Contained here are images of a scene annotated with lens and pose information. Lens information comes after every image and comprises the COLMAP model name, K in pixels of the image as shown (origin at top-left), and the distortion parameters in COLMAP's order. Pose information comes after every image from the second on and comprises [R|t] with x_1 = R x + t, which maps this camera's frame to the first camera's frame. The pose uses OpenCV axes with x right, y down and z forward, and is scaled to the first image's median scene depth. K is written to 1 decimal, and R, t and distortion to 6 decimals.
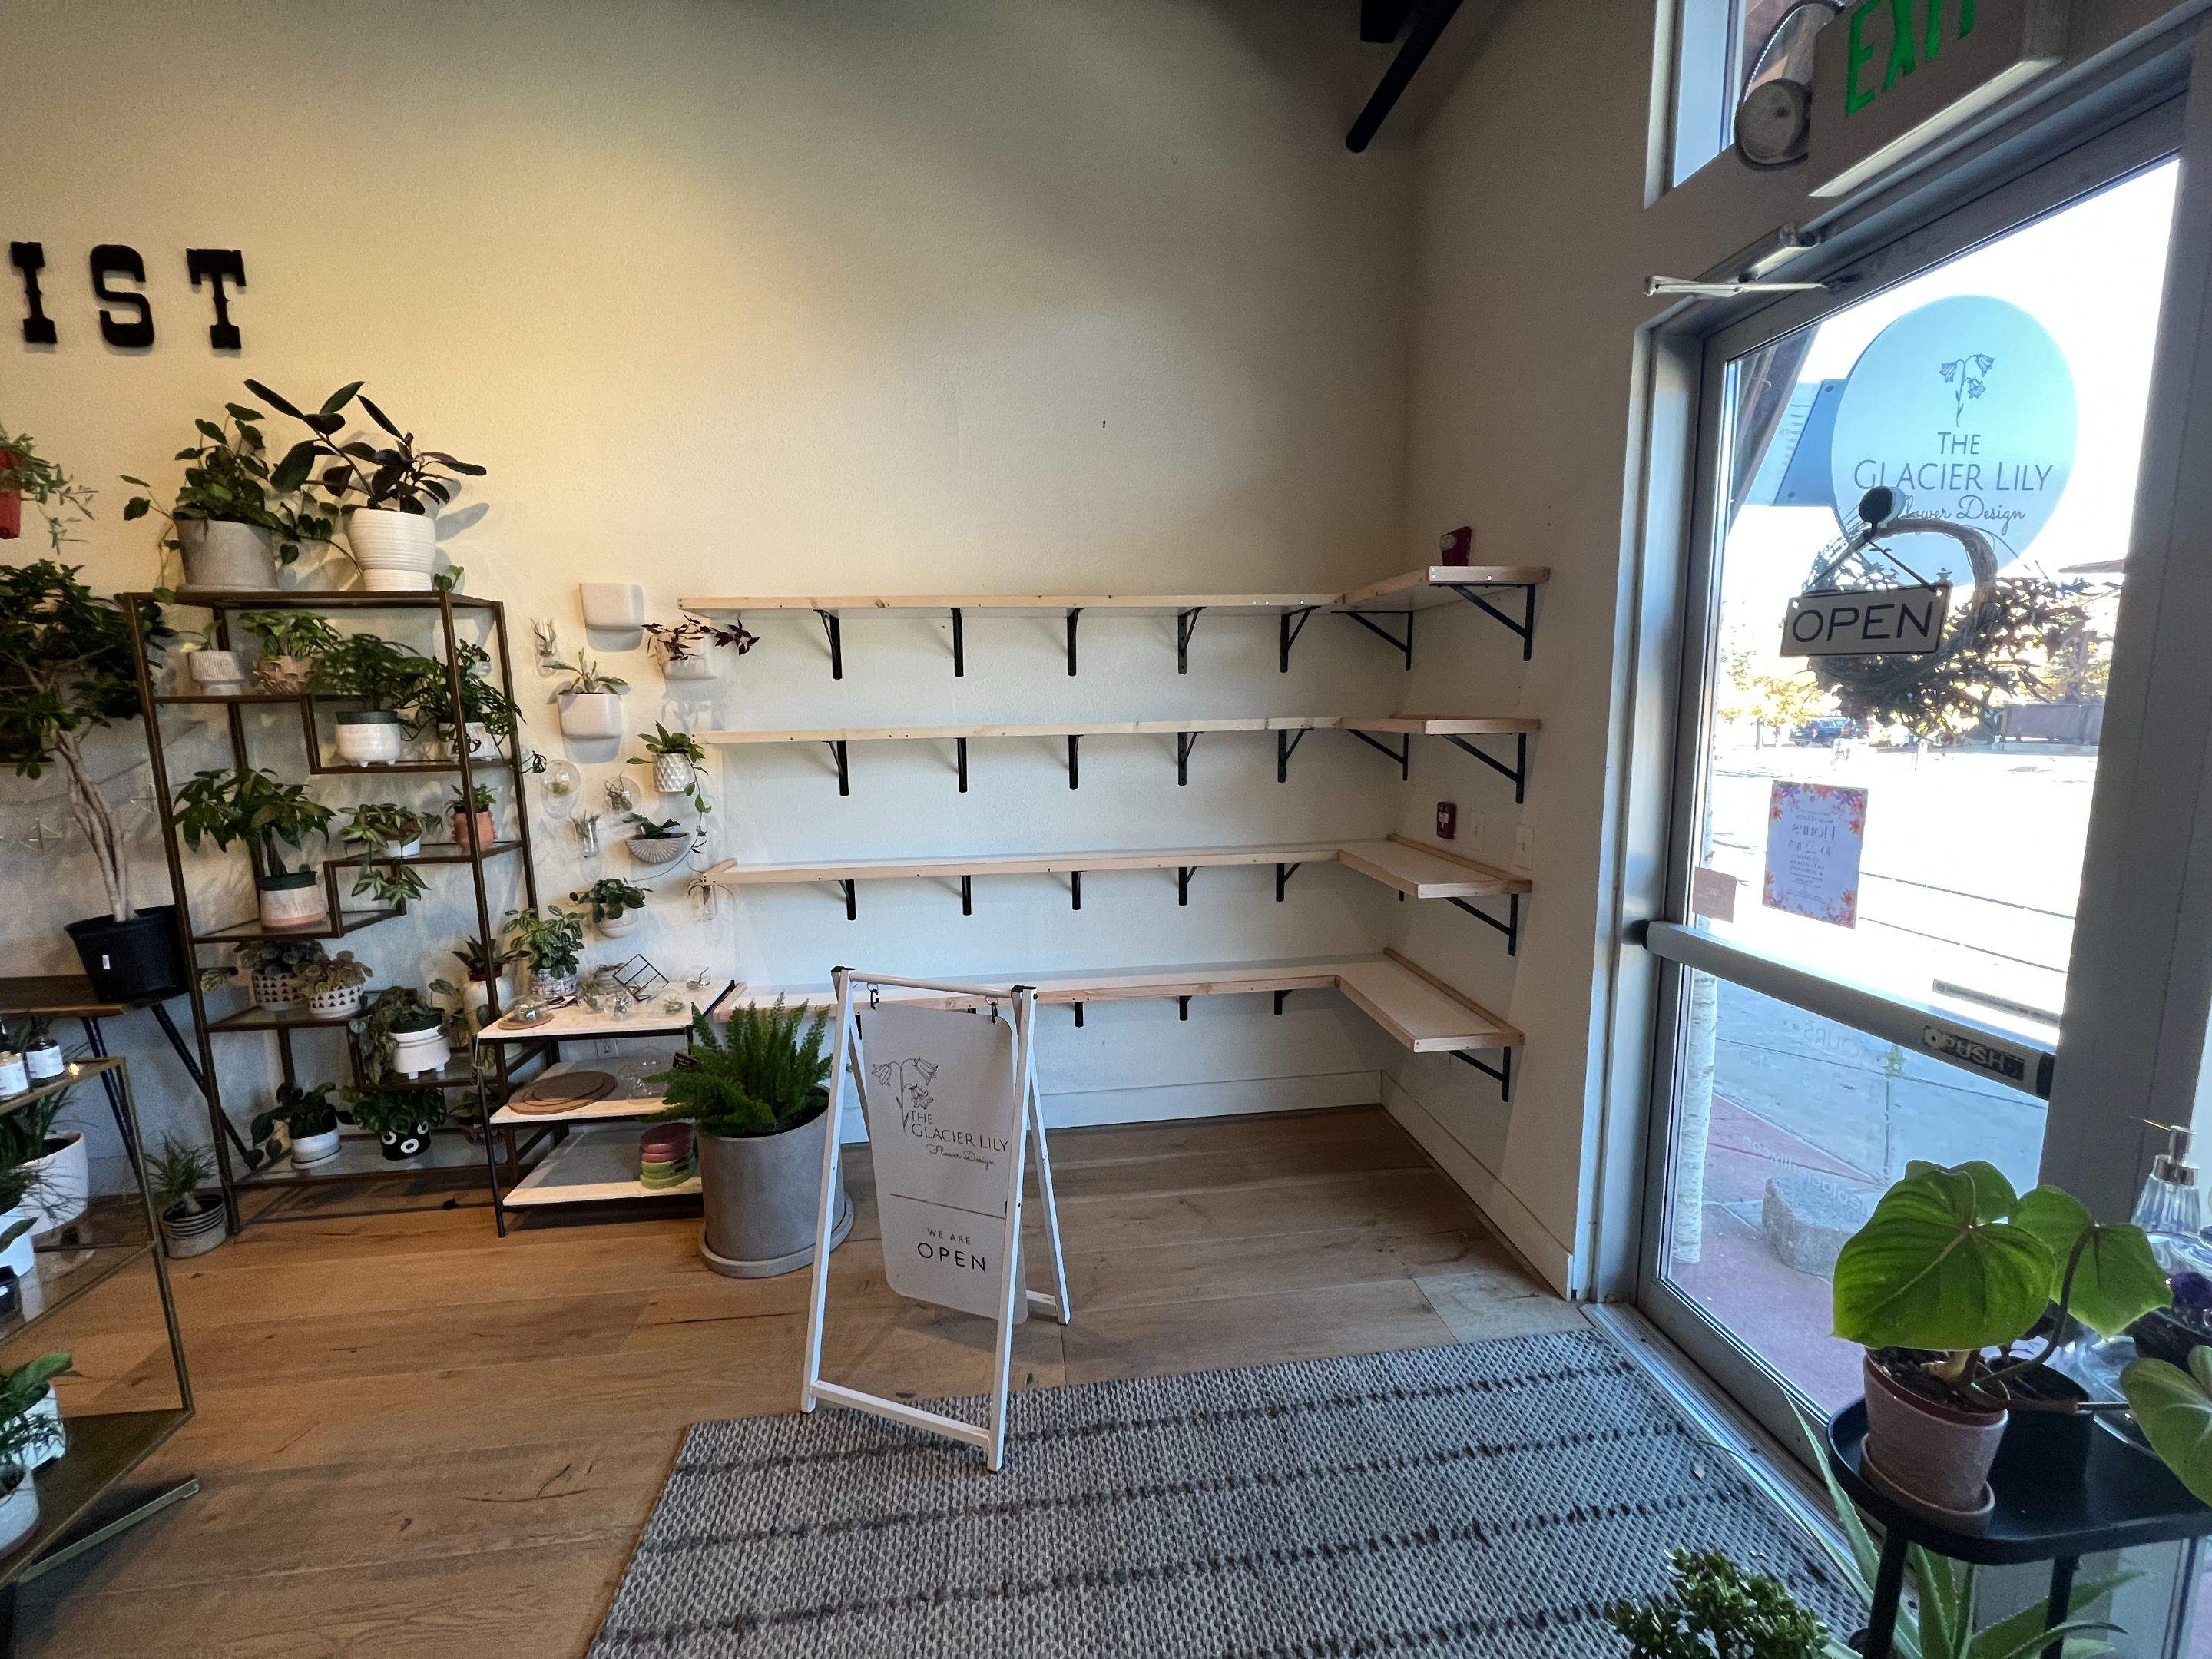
lens RADIAL K [[887.2, 0, 1106.0], [0, 887.2, 829.5], [0, 0, 1]] dist [0.001056, -0.000055]
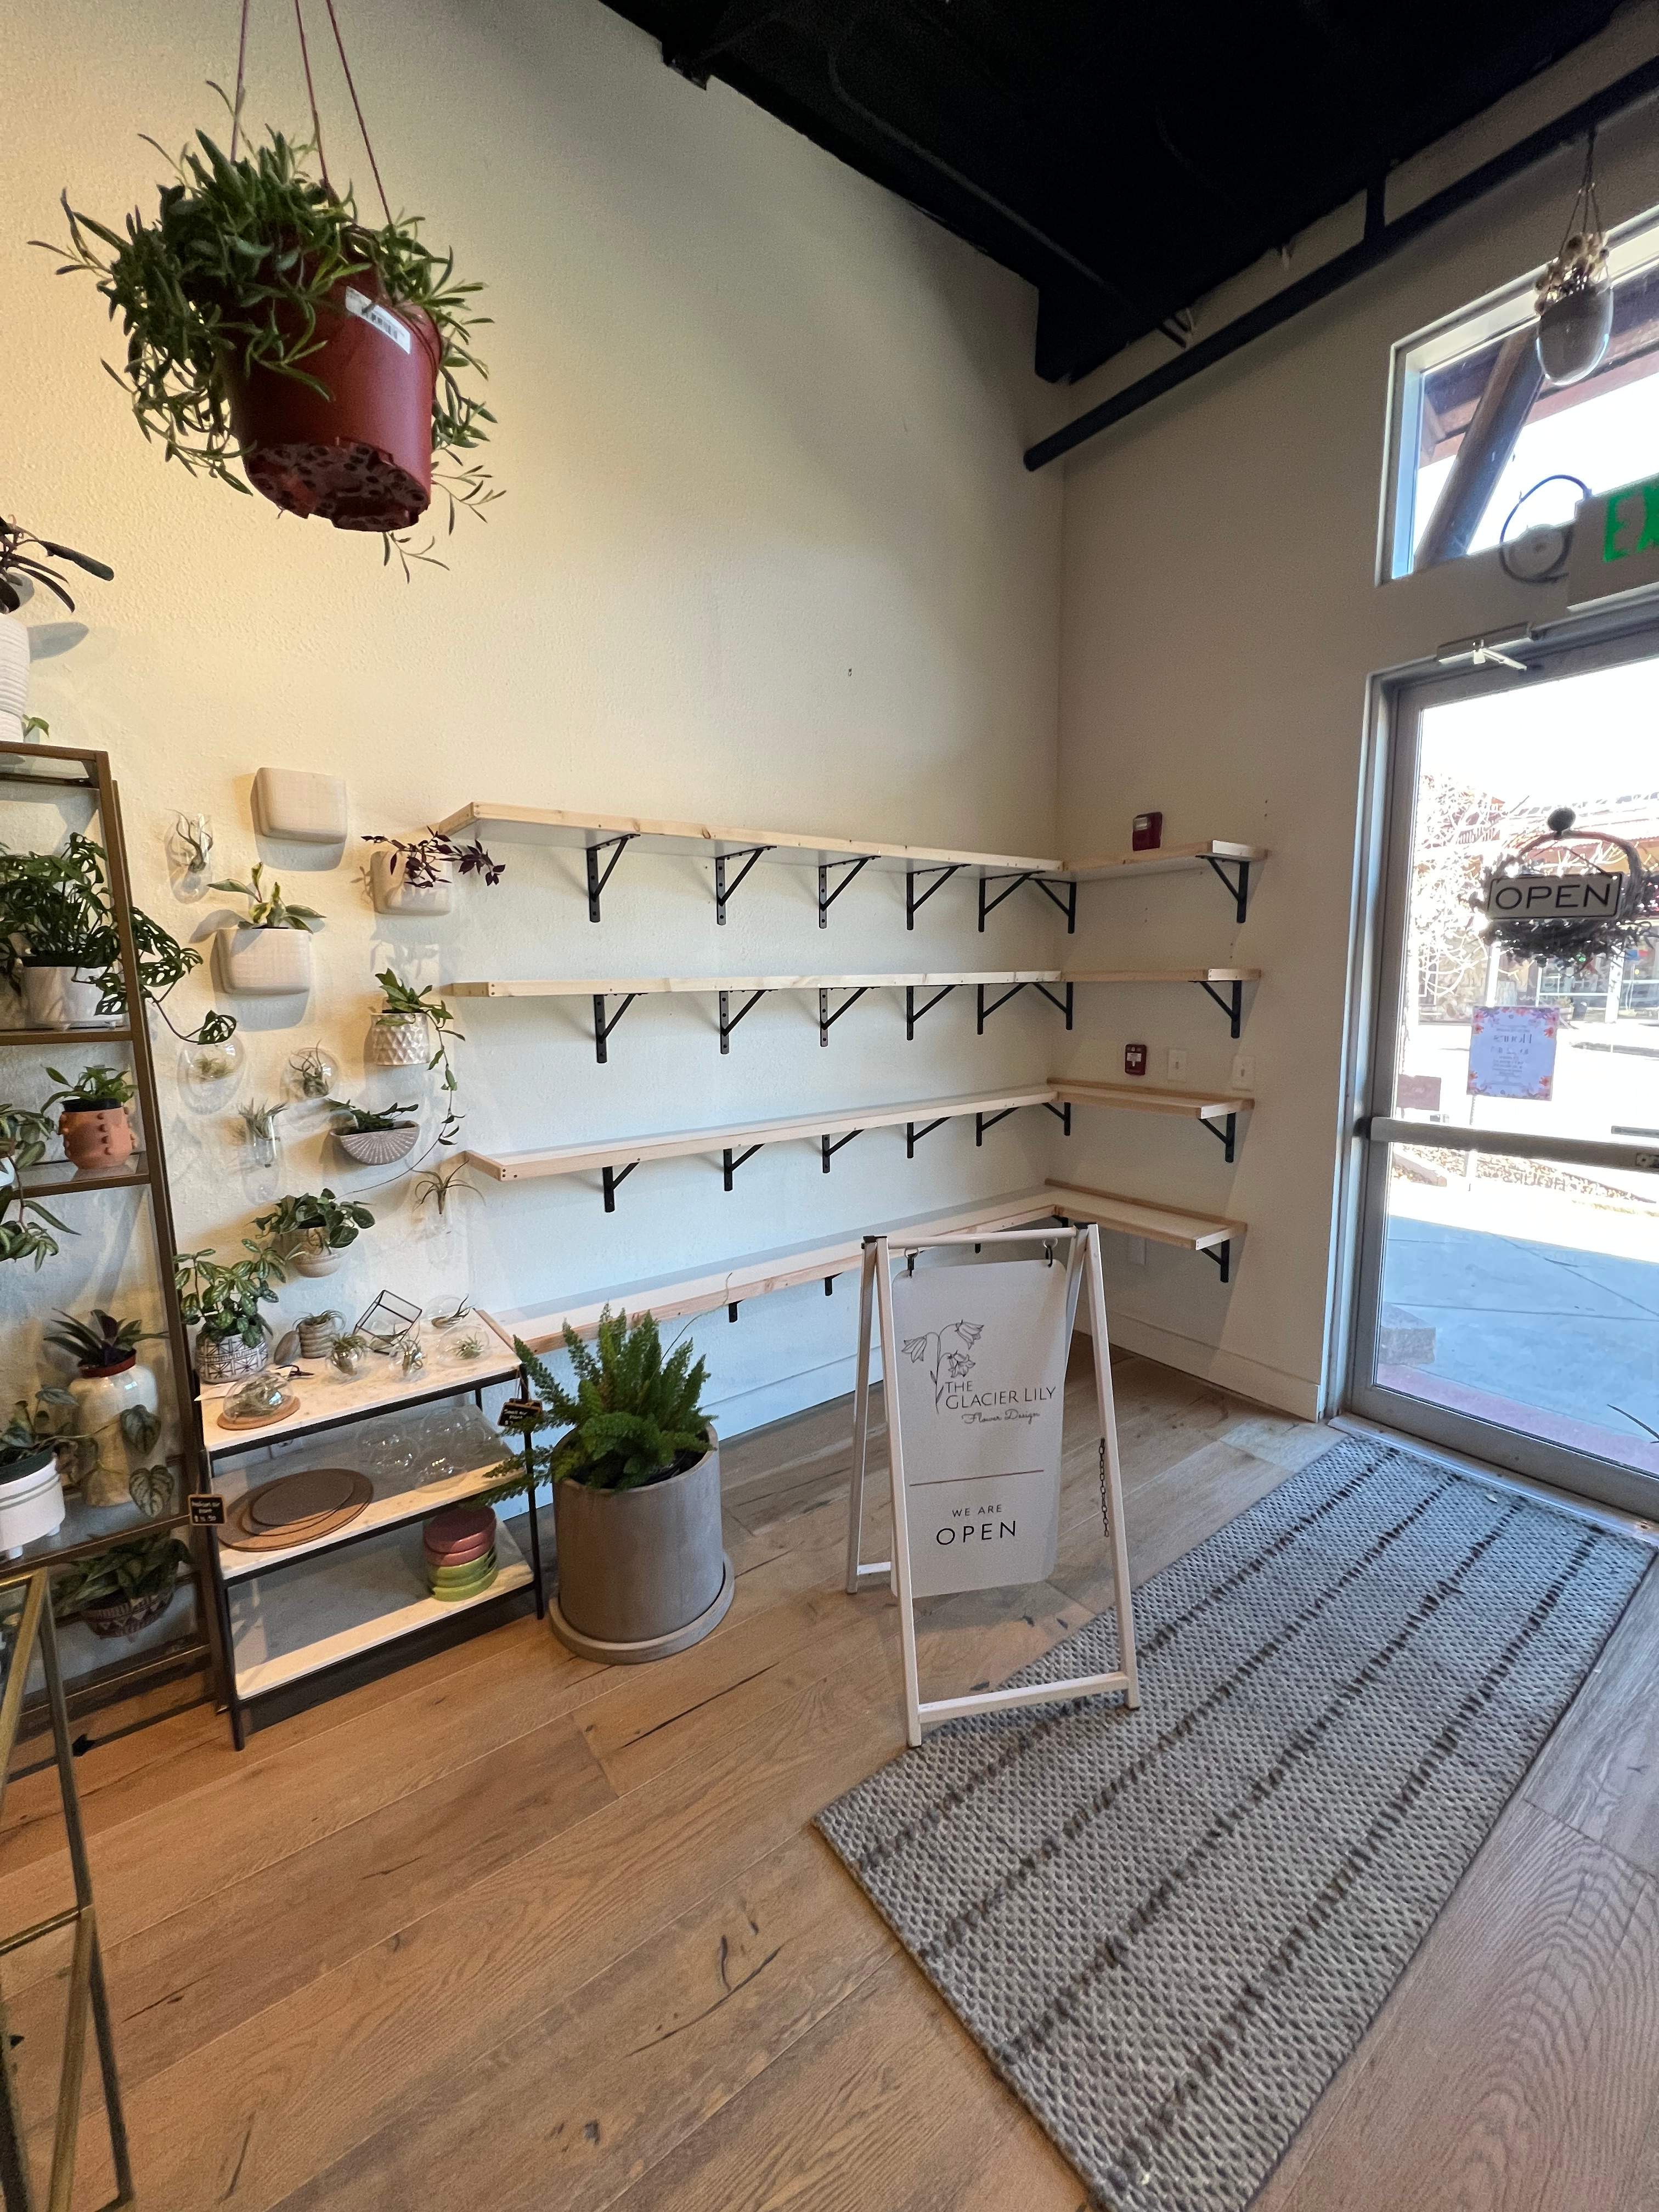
lens RADIAL K [[883.4, 0, 837.1], [0, 883.4, 1101.7], [0, 0, 1]] dist [-0.003900, -0.000026]
pose [[0.861656, -0.065660, 0.503228, -0.573935], [0.073108, 0.997312, 0.004948, 0.010613], [-0.502200, 0.032526, 0.864140, 0.193999]]
